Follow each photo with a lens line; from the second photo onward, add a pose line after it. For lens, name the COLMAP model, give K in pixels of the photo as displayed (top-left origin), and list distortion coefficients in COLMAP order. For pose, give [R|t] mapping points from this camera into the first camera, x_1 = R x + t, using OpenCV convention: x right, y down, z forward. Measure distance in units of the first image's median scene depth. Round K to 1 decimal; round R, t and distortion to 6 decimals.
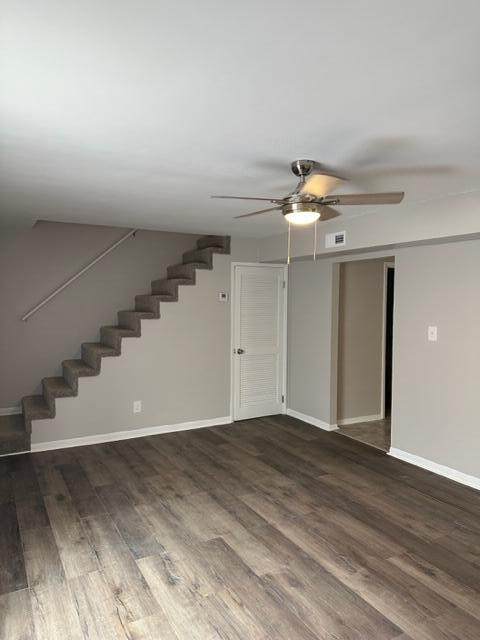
lens RADIAL K [[447.0, 0, 237.1], [0, 447.0, 319.2], [0, 0, 1]] dist [0.001508, 0.000214]
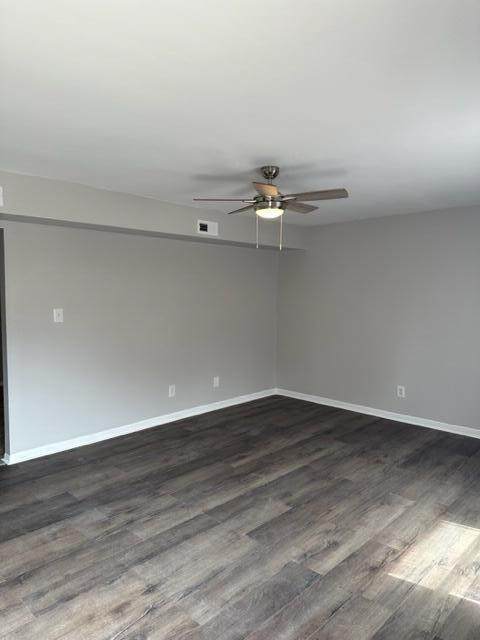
lens RADIAL K [[447.0, 0, 237.1], [0, 447.0, 319.2], [0, 0, 1]] dist [0.001508, 0.000214]
pose [[-0.269108, -0.074012, 0.960262, -0.873872], [0.053437, 0.994360, 0.091615, -0.042053], [-0.961627, 0.075968, -0.263635, 1.202360]]
